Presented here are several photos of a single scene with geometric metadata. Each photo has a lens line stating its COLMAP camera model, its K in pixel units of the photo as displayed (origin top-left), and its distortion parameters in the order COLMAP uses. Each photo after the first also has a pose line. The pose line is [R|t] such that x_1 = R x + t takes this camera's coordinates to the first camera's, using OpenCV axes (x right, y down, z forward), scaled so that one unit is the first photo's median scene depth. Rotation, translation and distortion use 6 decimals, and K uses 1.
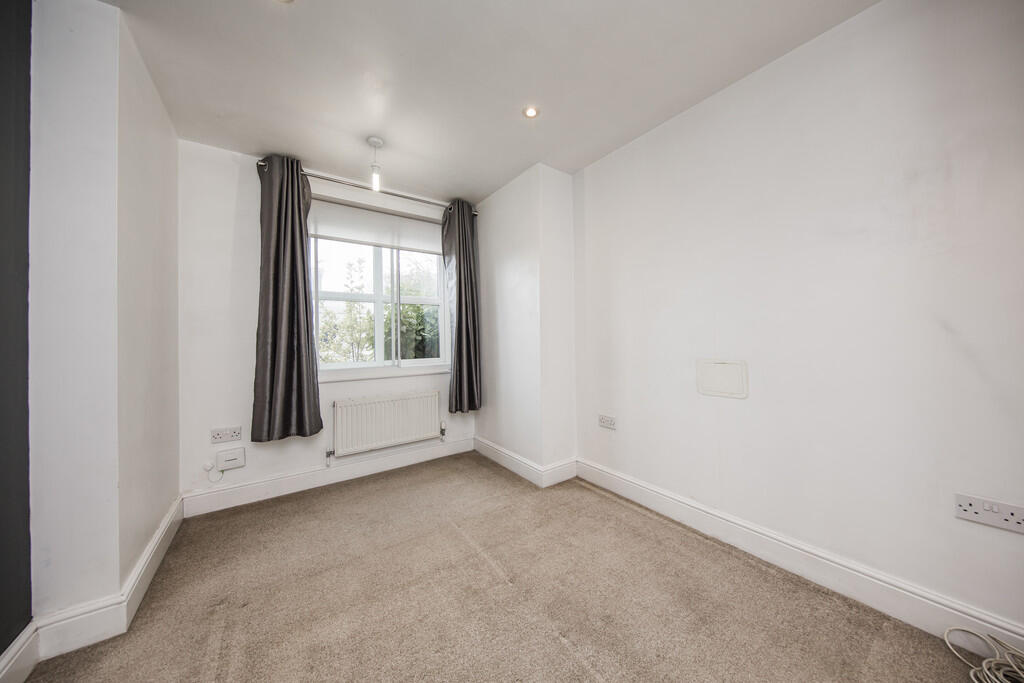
lens RADIAL K [[336.8, 0, 517.5], [0, 336.8, 336.5], [0, 0, 1]] dist [0.013226, -0.006572]
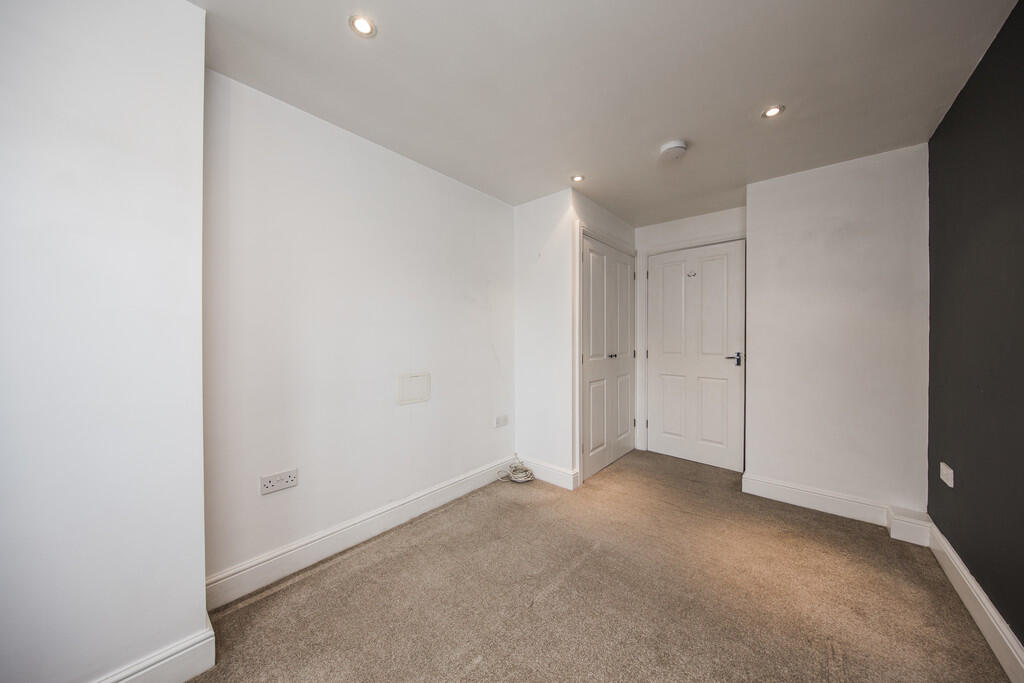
lens RADIAL K [[336.8, 0, 517.5], [0, 336.8, 336.5], [0, 0, 1]] dist [0.013226, -0.006572]
pose [[-0.239921, 0.021768, 0.970548, -0.523166], [-0.002870, 0.999728, -0.023131, -0.030445], [-0.970788, -0.008335, -0.239793, 0.675515]]
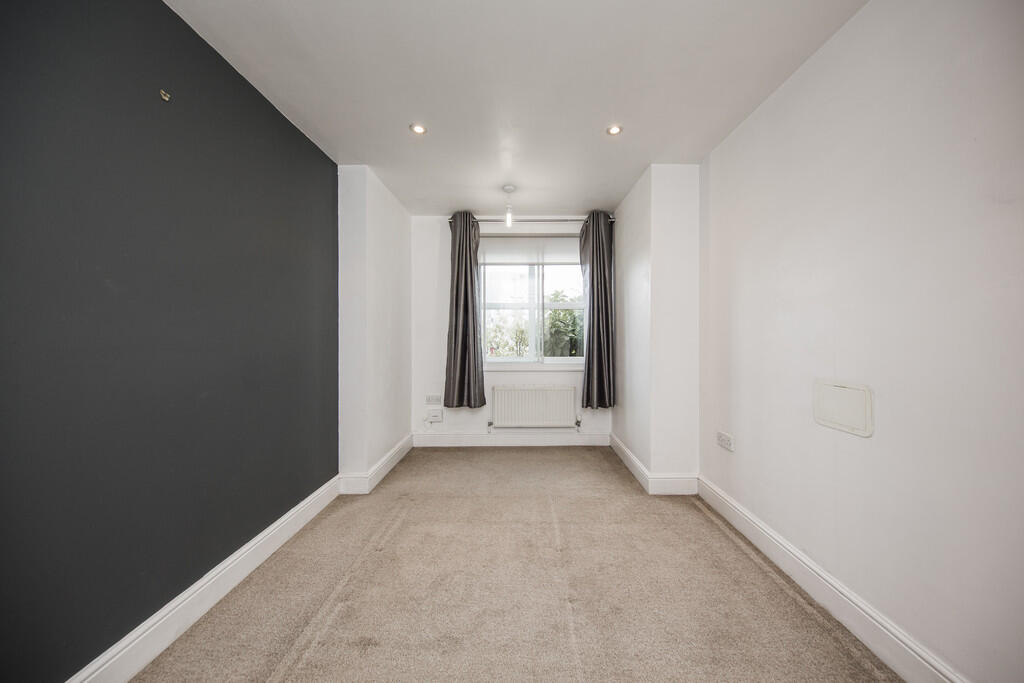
lens RADIAL K [[336.8, 0, 517.5], [0, 336.8, 336.5], [0, 0, 1]] dist [0.013226, -0.006572]
pose [[0.811165, 0.016640, -0.584581, 0.330395], [-0.007214, 0.999804, 0.018449, -0.030792], [0.584773, -0.010748, 0.811126, -0.028949]]
